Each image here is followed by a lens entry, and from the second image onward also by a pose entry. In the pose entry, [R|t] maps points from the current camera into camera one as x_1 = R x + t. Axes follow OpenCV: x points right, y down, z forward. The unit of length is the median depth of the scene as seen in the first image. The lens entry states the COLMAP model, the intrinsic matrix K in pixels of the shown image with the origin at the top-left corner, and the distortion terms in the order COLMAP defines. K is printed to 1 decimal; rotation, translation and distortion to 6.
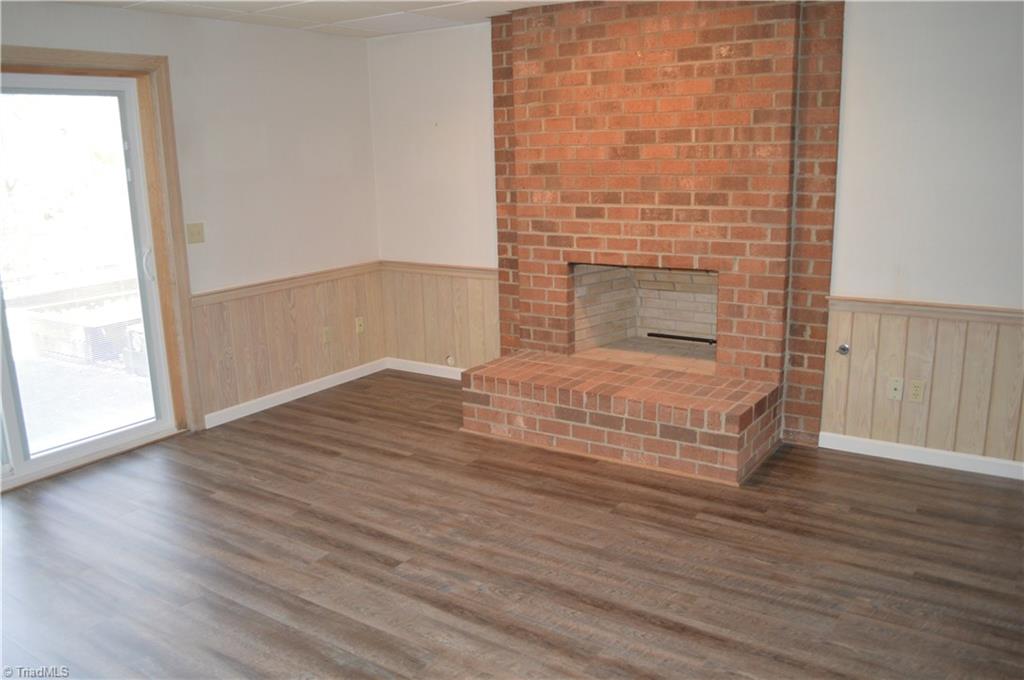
lens RADIAL K [[812.6, 0, 515.5], [0, 812.6, 334.9], [0, 0, 1]] dist [-0.043735, 0.012587]
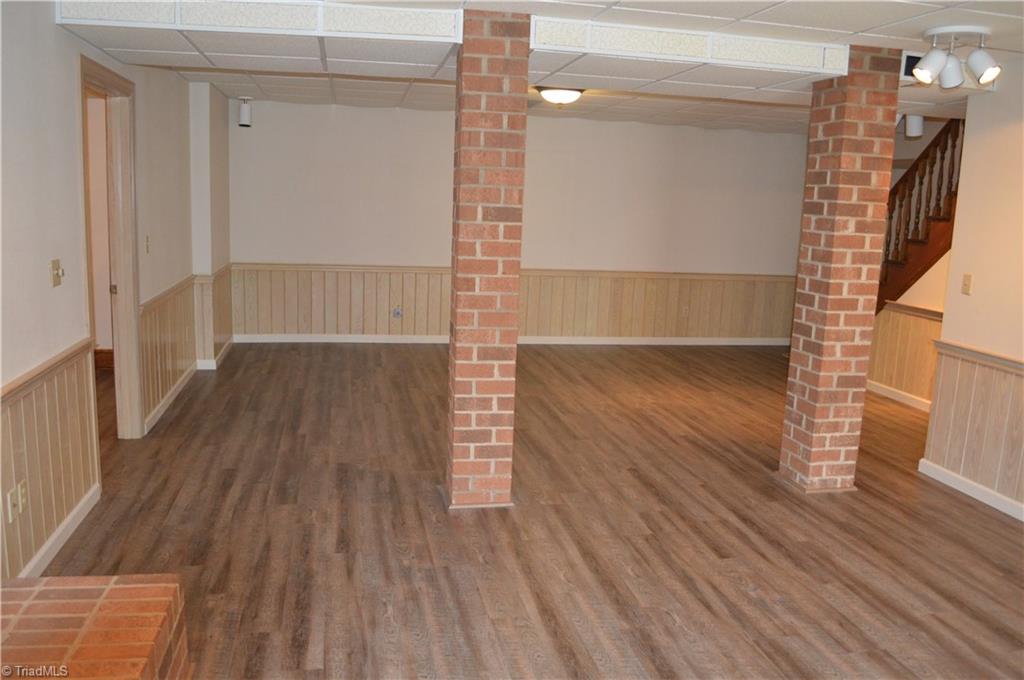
lens RADIAL K [[812.6, 0, 511.6], [0, 812.6, 340.2], [0, 0, 1]] dist [-0.043735, 0.012587]
pose [[-0.700331, -0.128740, 0.702113, -0.313069], [0.134407, 0.942225, 0.306832, -0.216830], [-0.701050, 0.309253, -0.642566, 0.998060]]
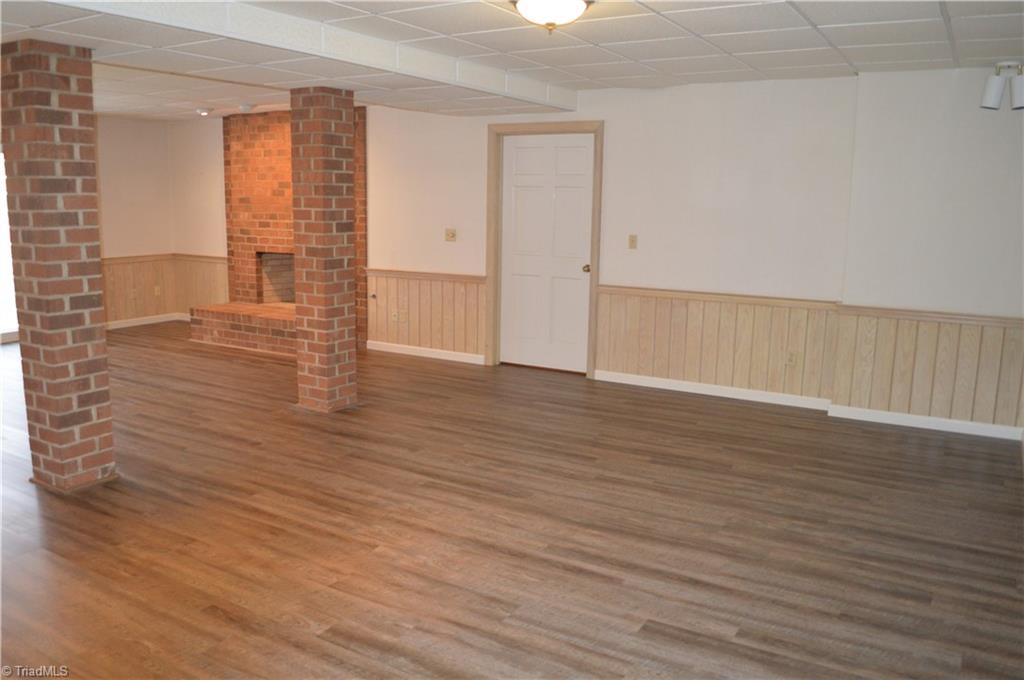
lens RADIAL K [[812.6, 0, 505.6], [0, 812.6, 344.1], [0, 0, 1]] dist [-0.043735, 0.012587]
pose [[0.998987, 0.027557, 0.035578, 0.596329], [-0.026120, 0.998849, -0.040221, 0.185573], [-0.036645, 0.039251, 0.998557, -0.871257]]
